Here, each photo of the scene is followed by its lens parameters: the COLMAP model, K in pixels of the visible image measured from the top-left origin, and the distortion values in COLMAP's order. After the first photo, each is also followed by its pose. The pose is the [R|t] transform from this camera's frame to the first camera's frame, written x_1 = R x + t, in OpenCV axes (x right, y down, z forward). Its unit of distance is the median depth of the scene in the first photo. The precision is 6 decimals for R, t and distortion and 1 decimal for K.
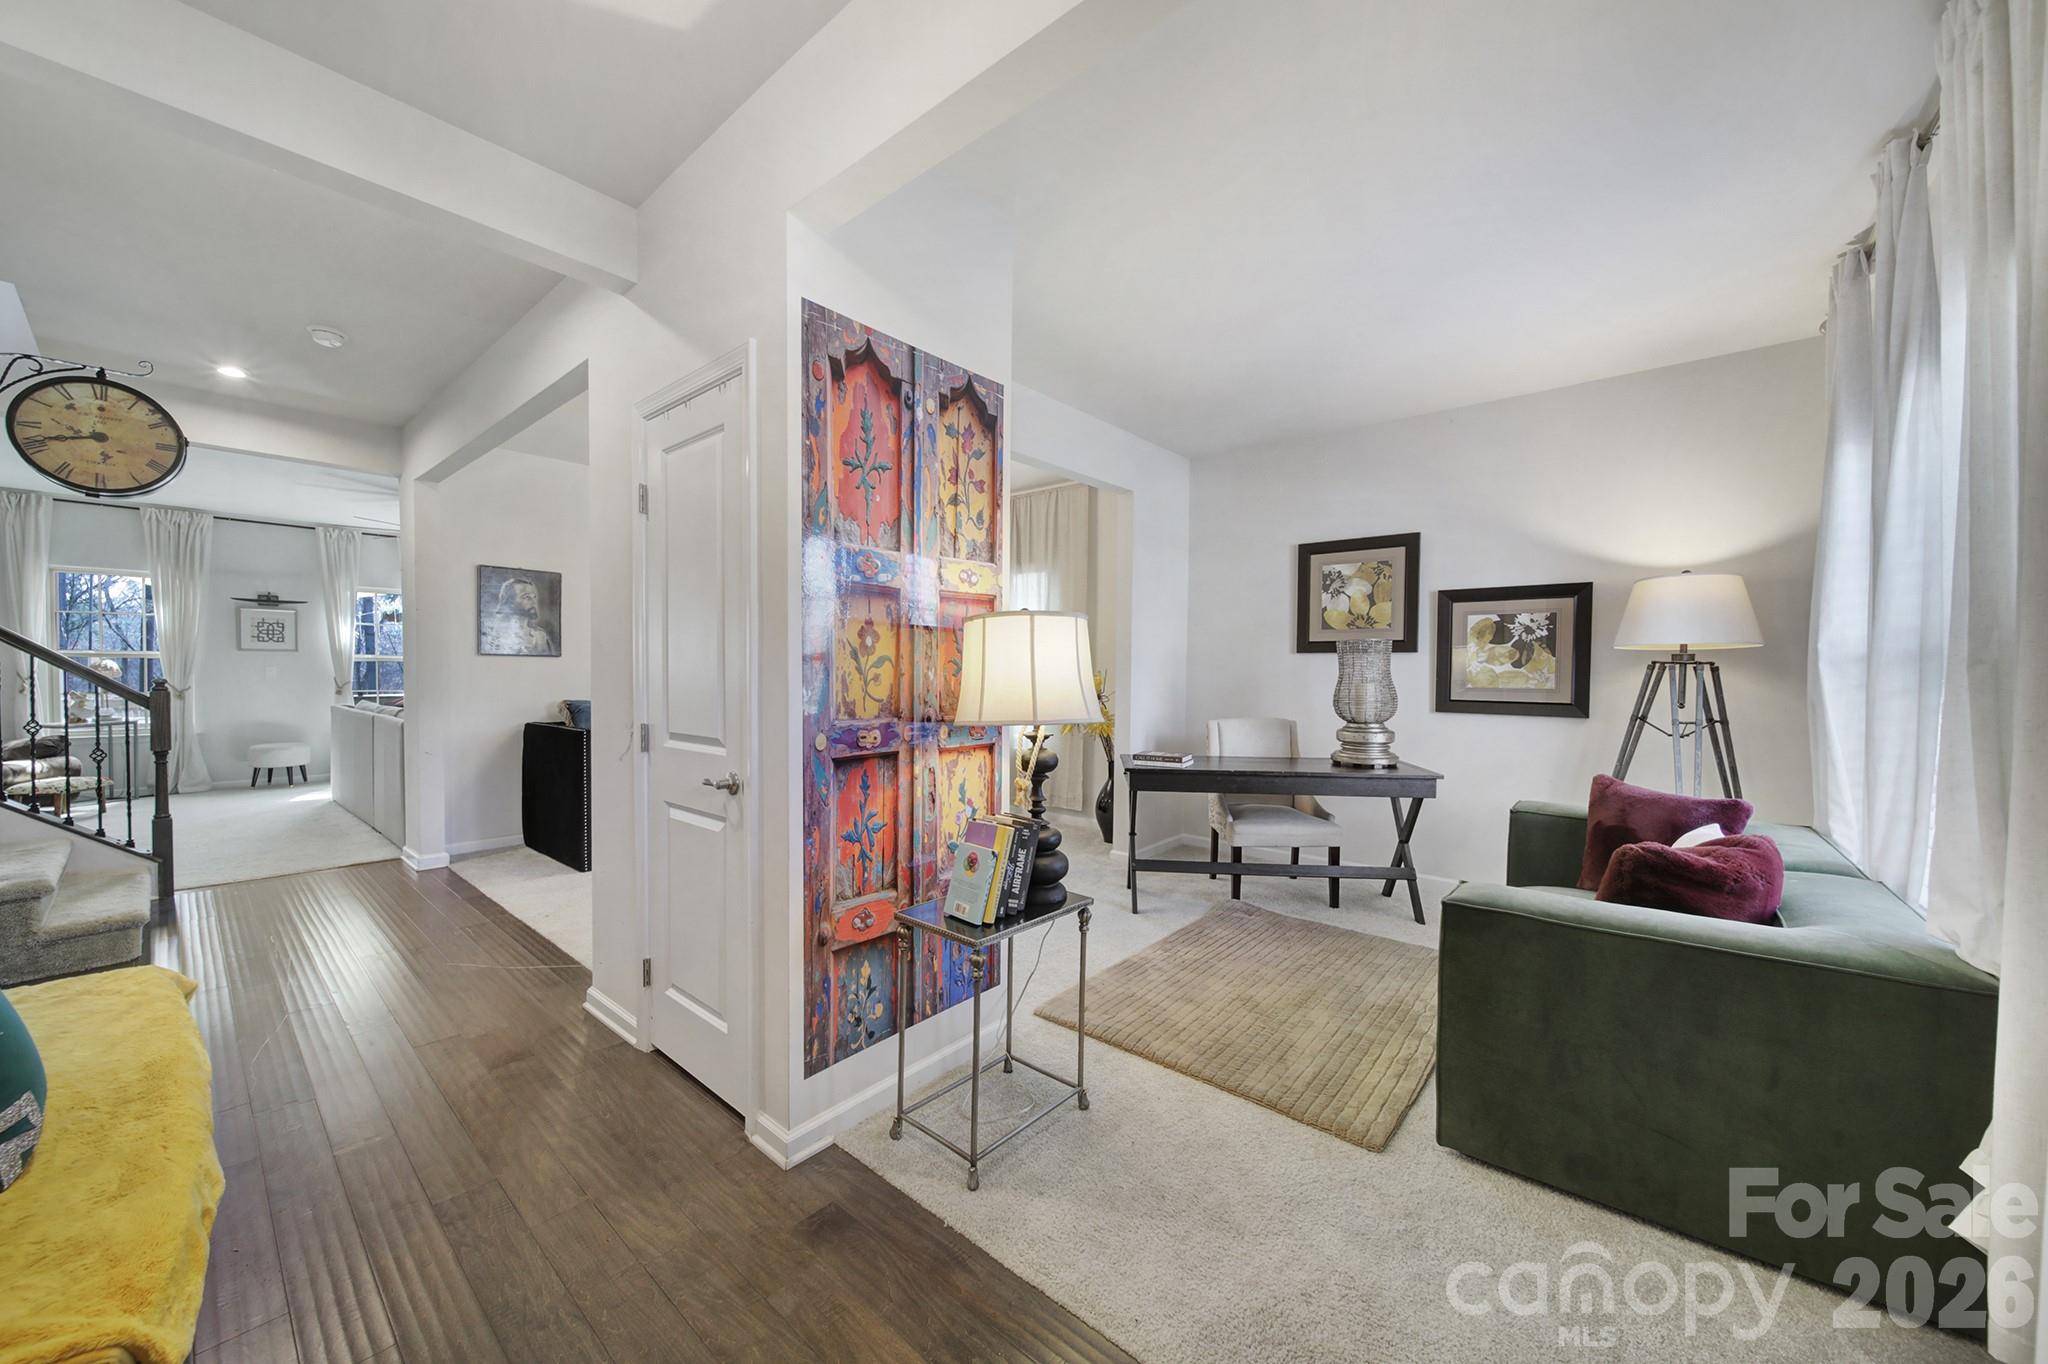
lens RADIAL K [[712.7, 0, 1025.5], [0, 712.7, 687.1], [0, 0, 1]] dist [-0.011307, 0.000056]
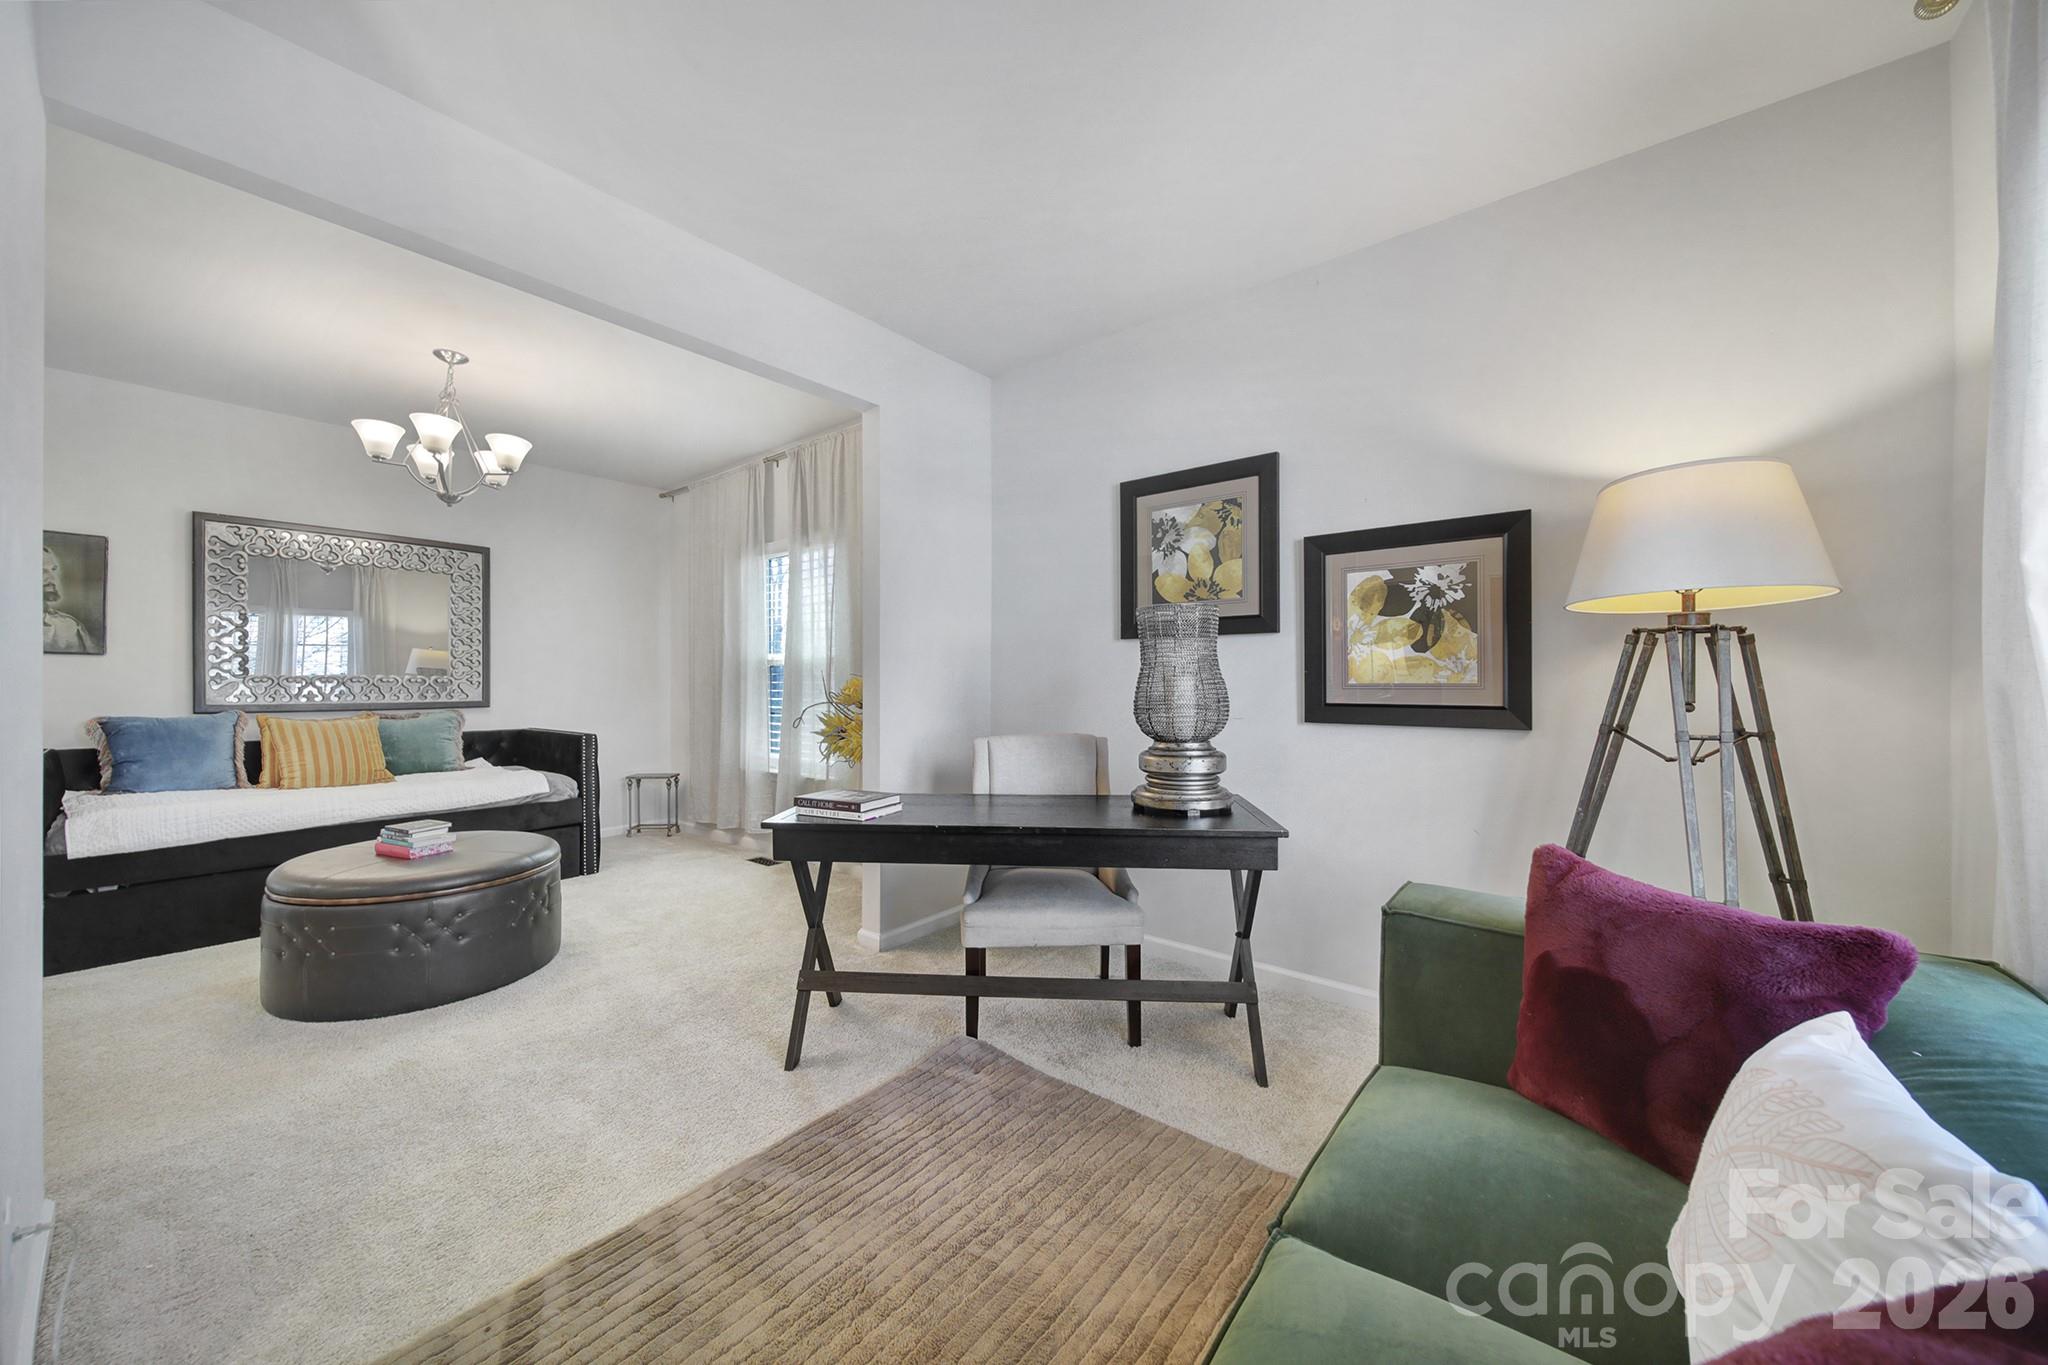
lens RADIAL K [[712.7, 0, 1024.7], [0, 712.7, 677.7], [0, 0, 1]] dist [-0.011307, 0.000056]
pose [[0.999311, -0.007018, 0.036442, 0.320904], [0.008273, 0.999374, -0.034387, 0.015191], [-0.036178, 0.034665, 0.998744, 0.384178]]
